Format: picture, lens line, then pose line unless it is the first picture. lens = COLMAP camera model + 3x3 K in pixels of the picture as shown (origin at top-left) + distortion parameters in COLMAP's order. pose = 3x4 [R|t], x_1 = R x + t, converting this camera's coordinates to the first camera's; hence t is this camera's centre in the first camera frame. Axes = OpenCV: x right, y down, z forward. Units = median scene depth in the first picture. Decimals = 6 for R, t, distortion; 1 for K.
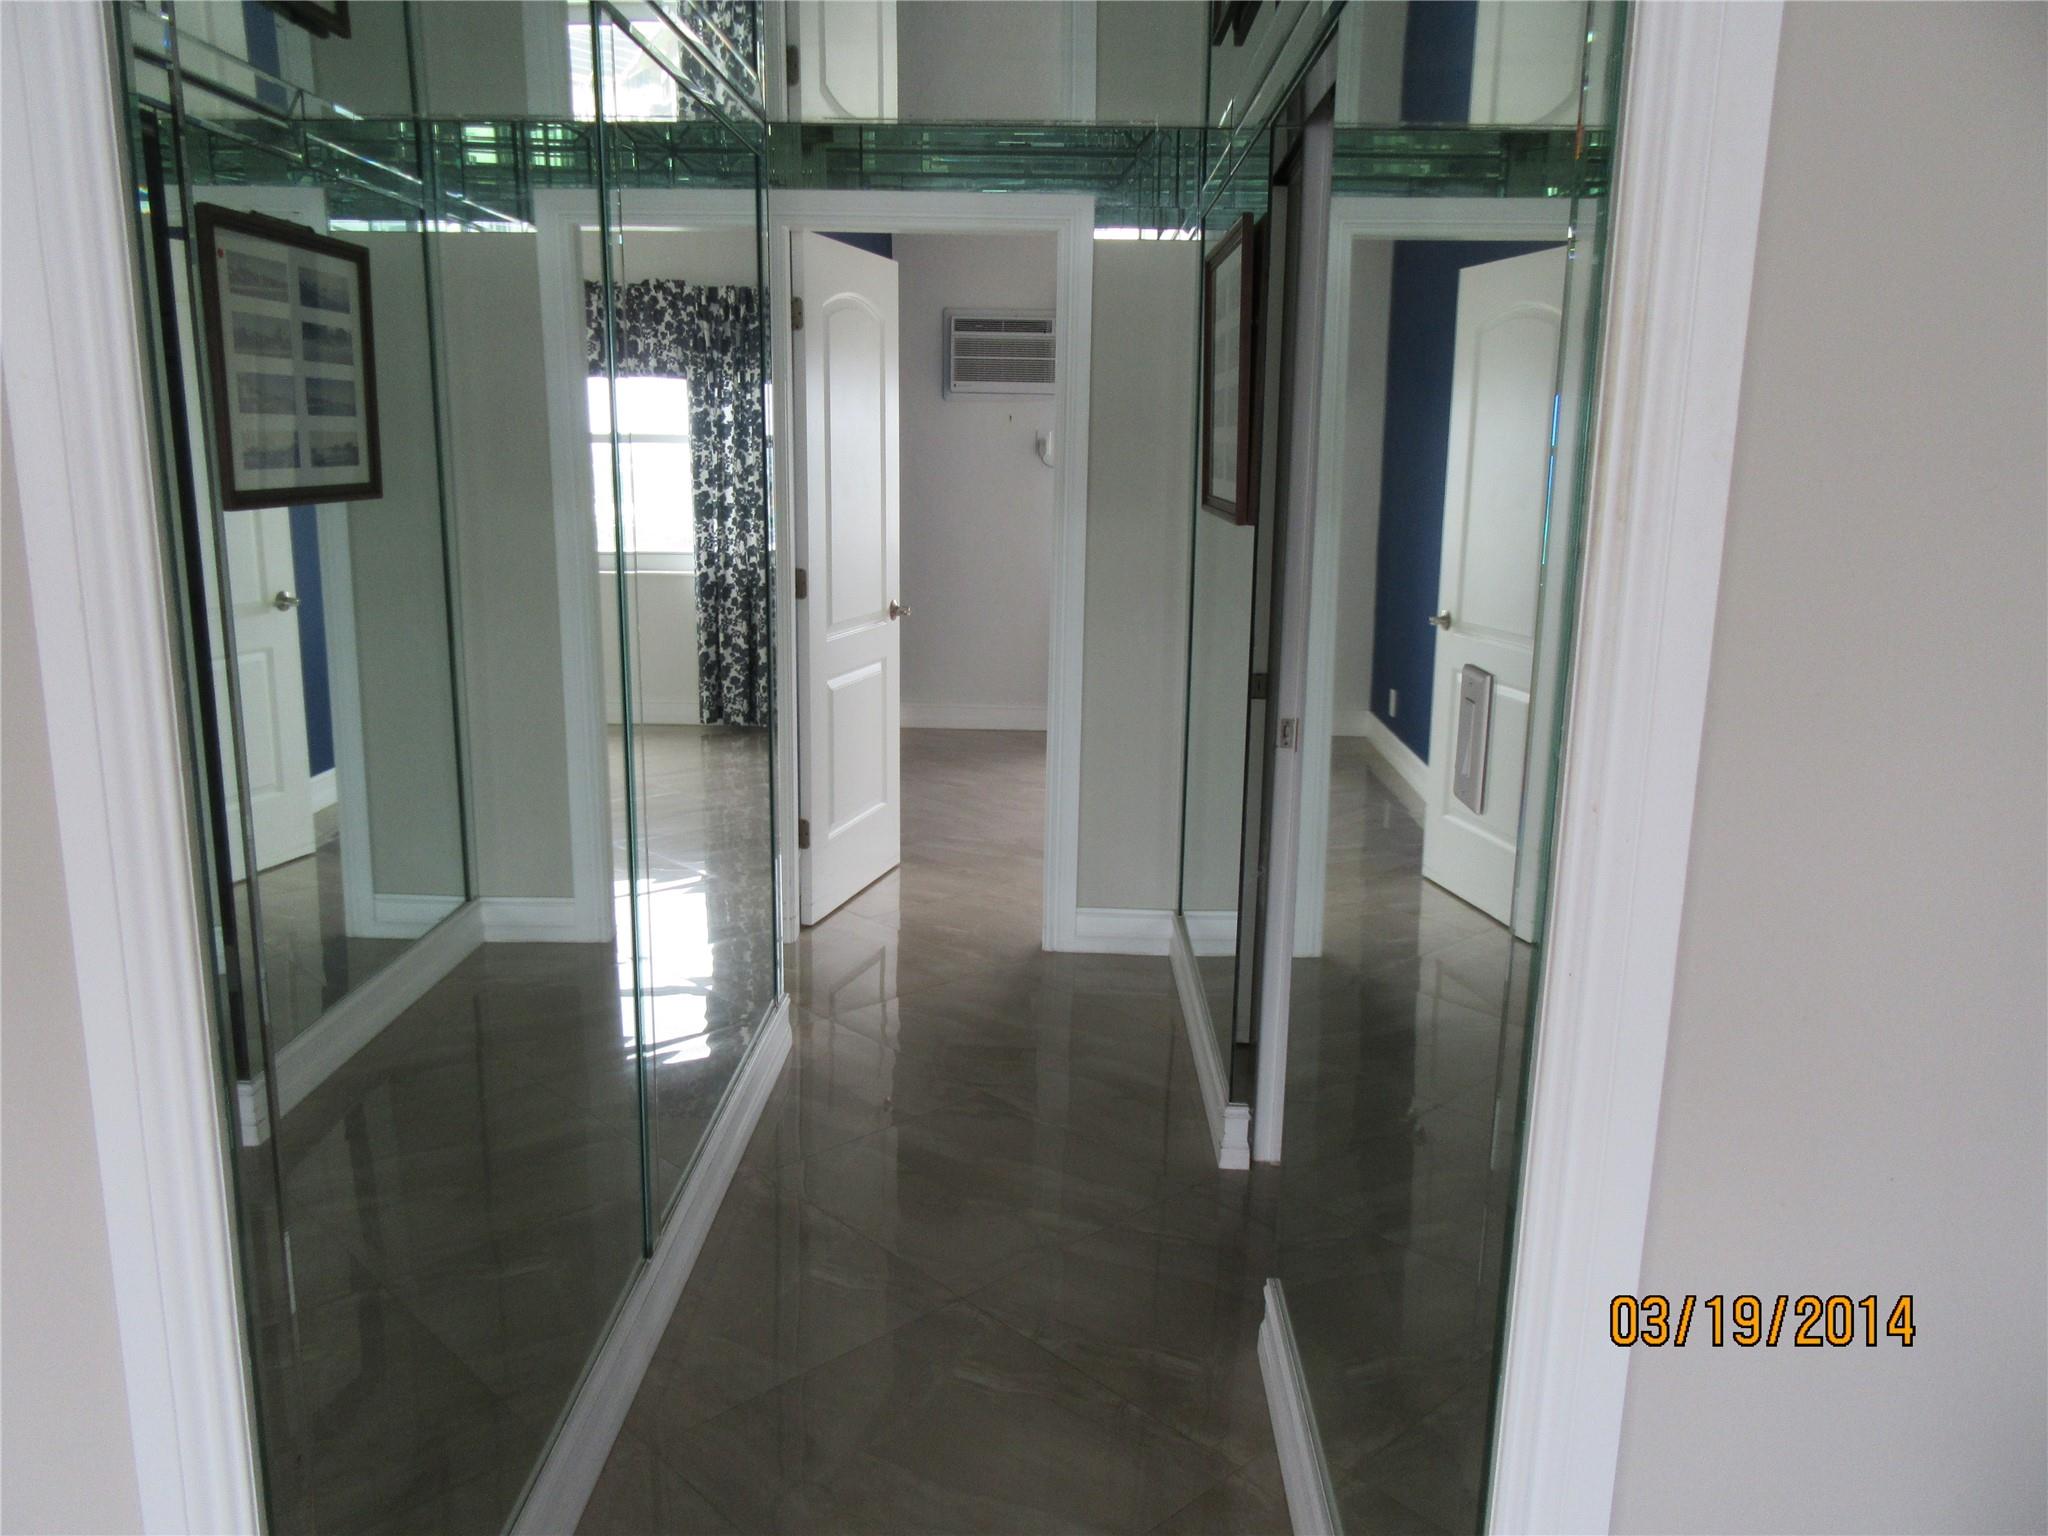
lens RADIAL K [[1526.3, 0, 1024.0], [0, 1526.3, 768.0], [0, 0, 1]] dist [-0.005363, 0.007850]
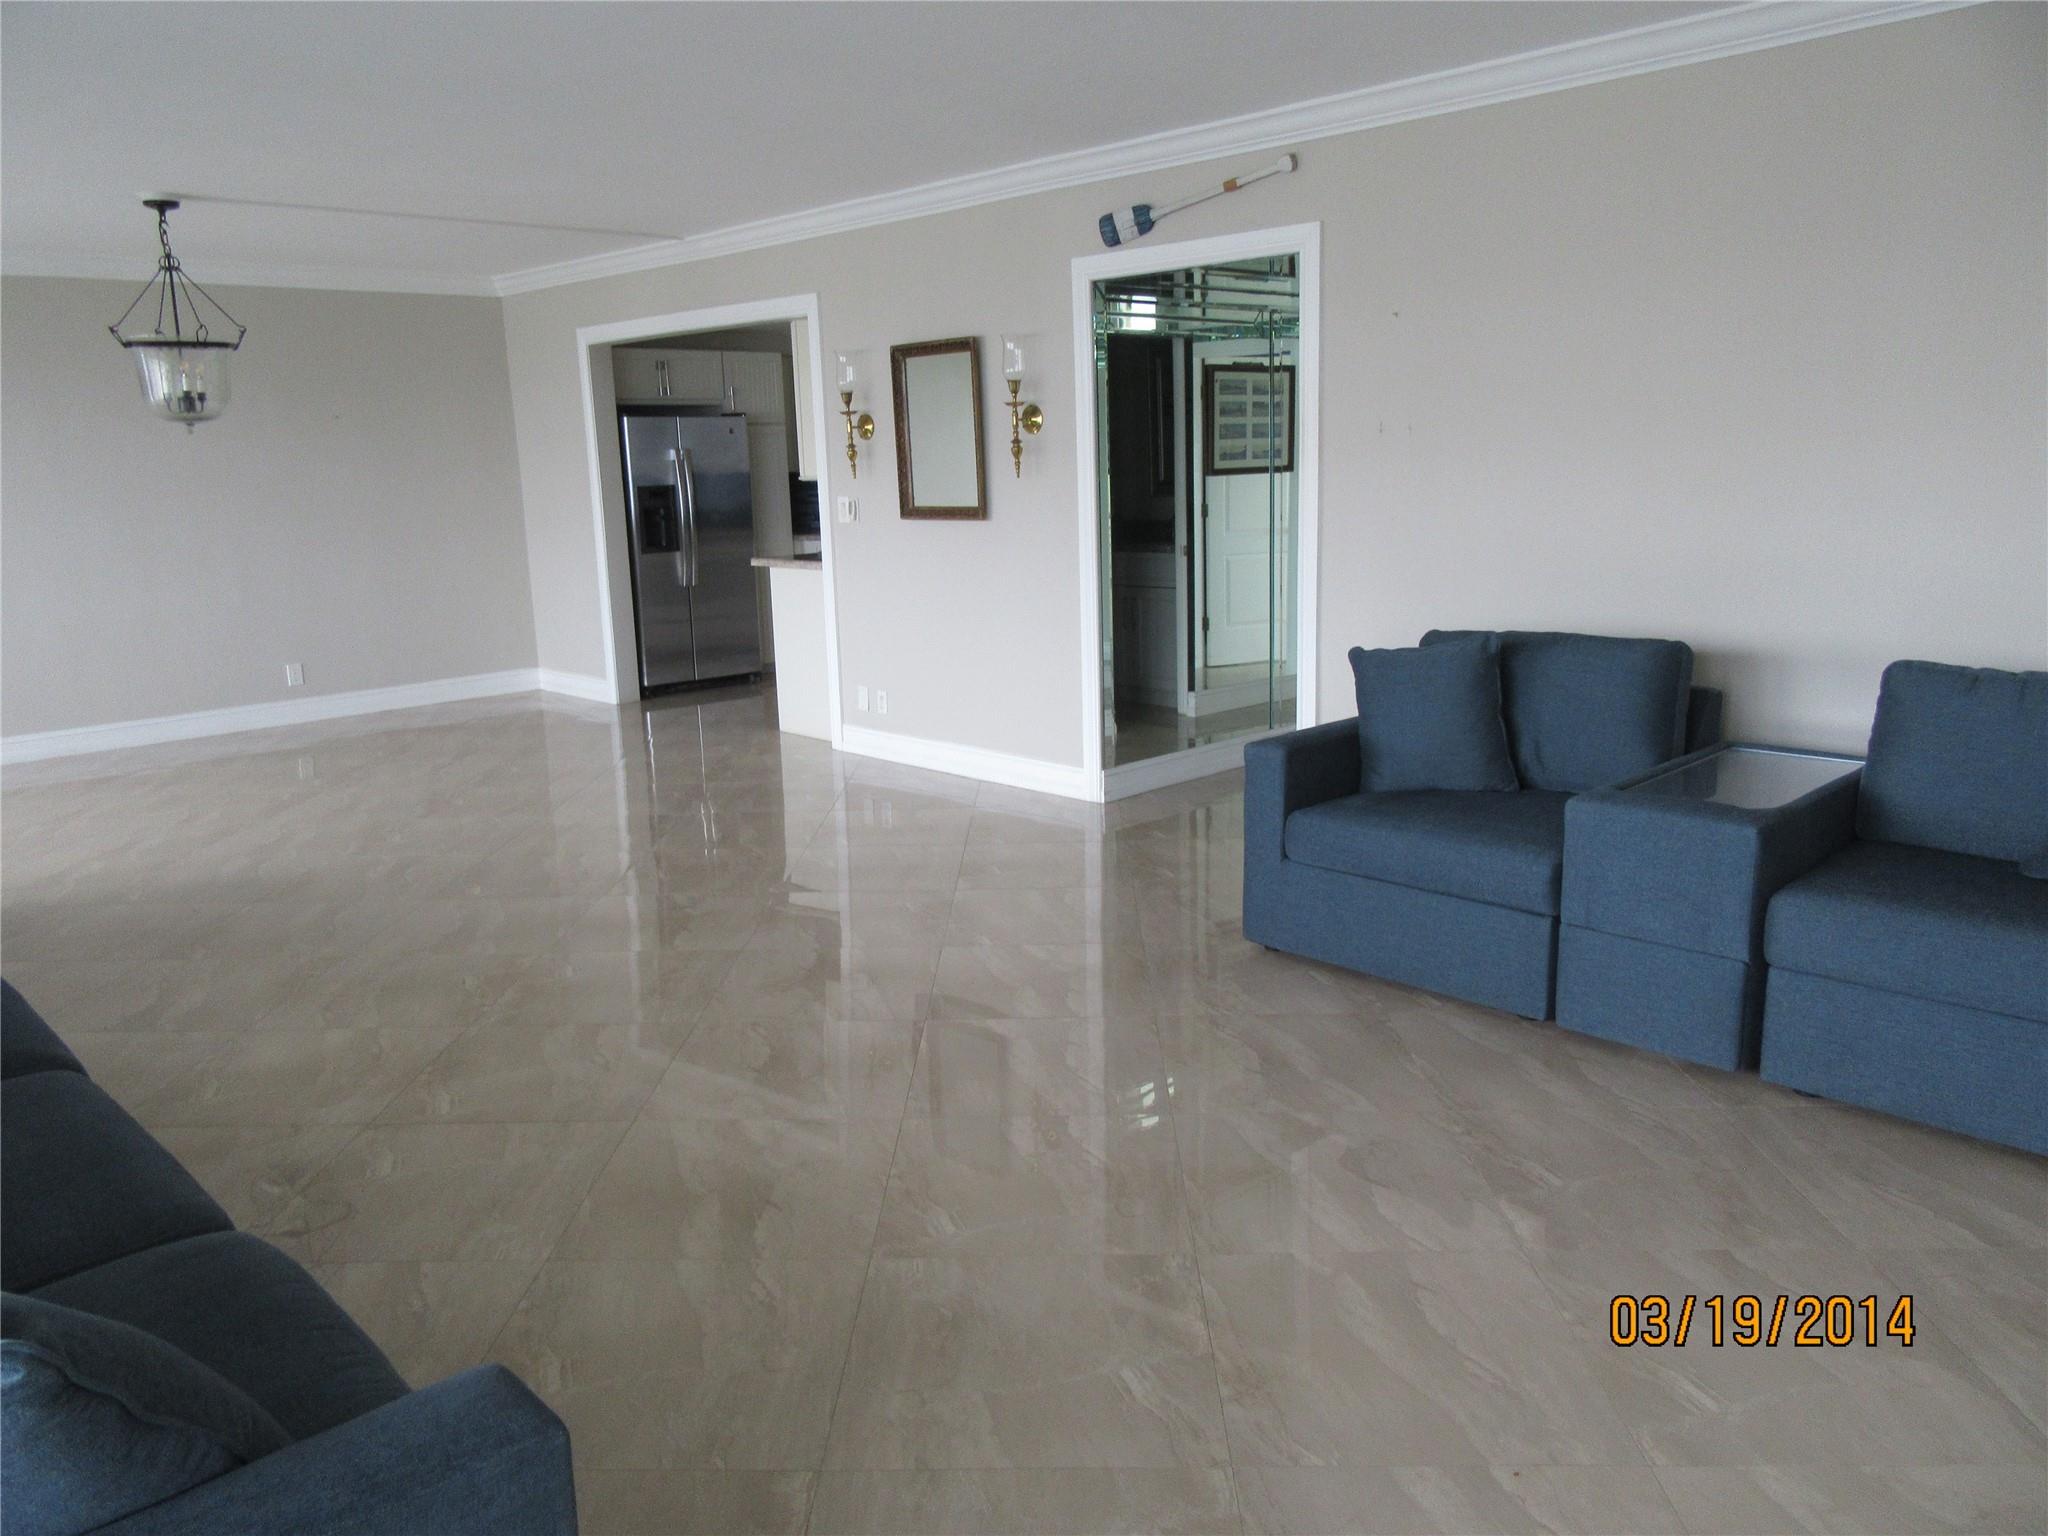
lens RADIAL K [[1526.3, 0, 1024.0], [0, 1526.3, 768.0], [0, 0, 1]] dist [-0.005363, 0.007850]
pose [[0.199018, 0.182523, -0.962849, 2.056978], [-0.172078, 0.973746, 0.149021, -0.012572], [0.964770, 0.136027, 0.225201, 0.147928]]
